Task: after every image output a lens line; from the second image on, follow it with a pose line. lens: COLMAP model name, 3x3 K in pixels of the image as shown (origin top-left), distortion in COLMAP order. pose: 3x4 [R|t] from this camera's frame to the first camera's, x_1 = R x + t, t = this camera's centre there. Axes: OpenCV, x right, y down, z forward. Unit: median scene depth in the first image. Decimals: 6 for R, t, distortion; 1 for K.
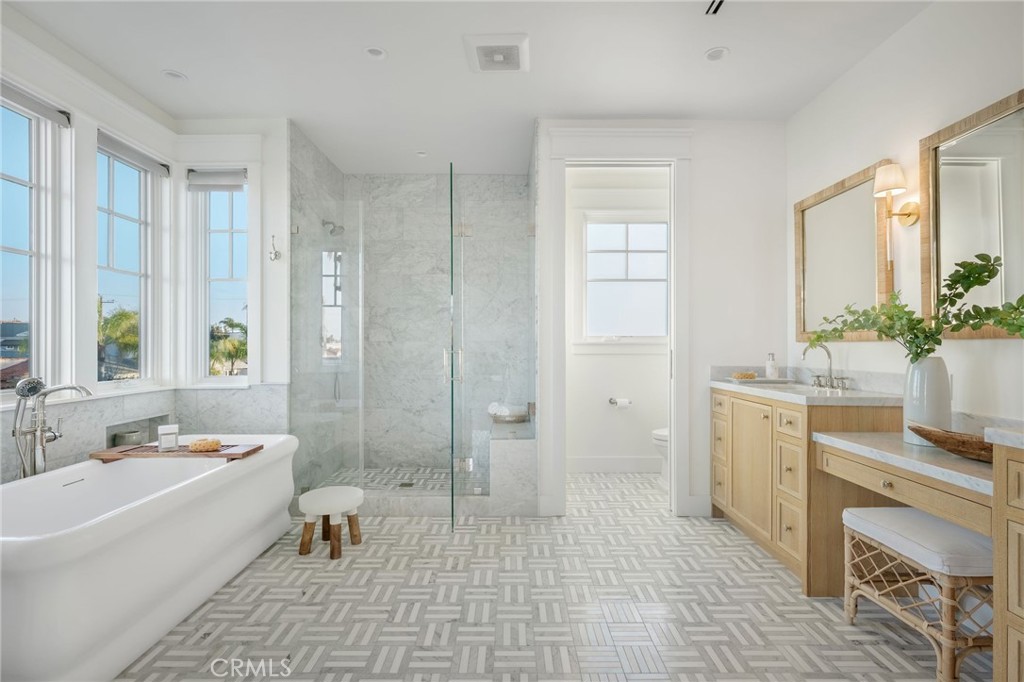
lens RADIAL K [[475.5, 0, 510.8], [0, 475.5, 342.8], [0, 0, 1]] dist [-0.000341, 0.000646]
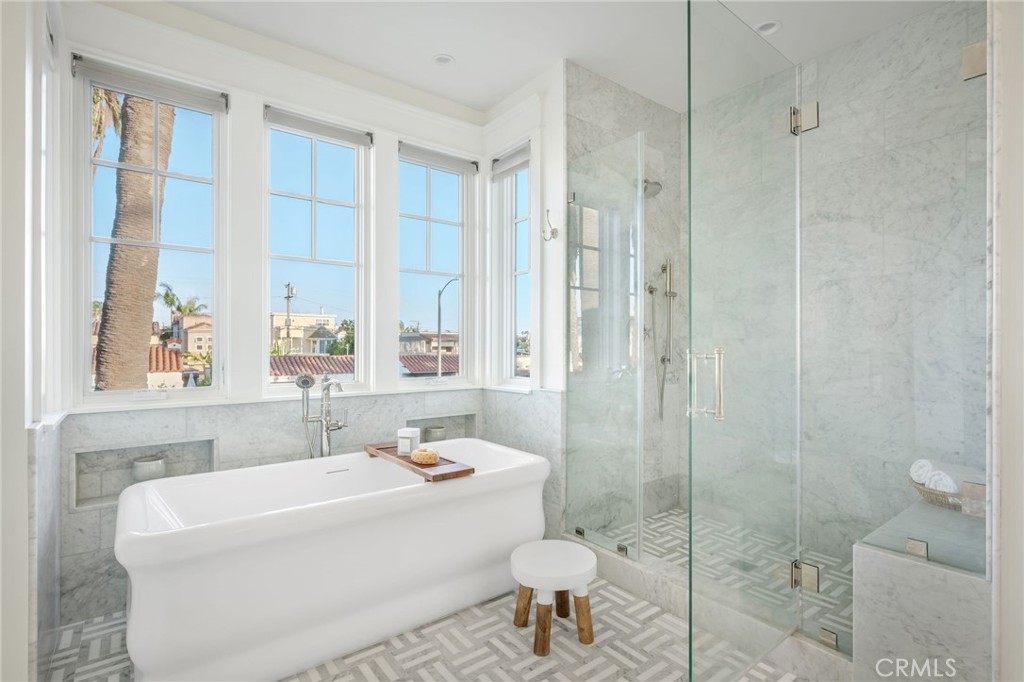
lens RADIAL K [[494.1, 0, 515.4], [0, 494.1, 344.8], [0, 0, 1]] dist [-0.001321, -0.001260]
pose [[0.608152, 0.000208, -0.793821, 0.143413], [0.002435, 0.999995, 0.002127, 0.005099], [0.793817, -0.003227, 0.608148, 0.441236]]
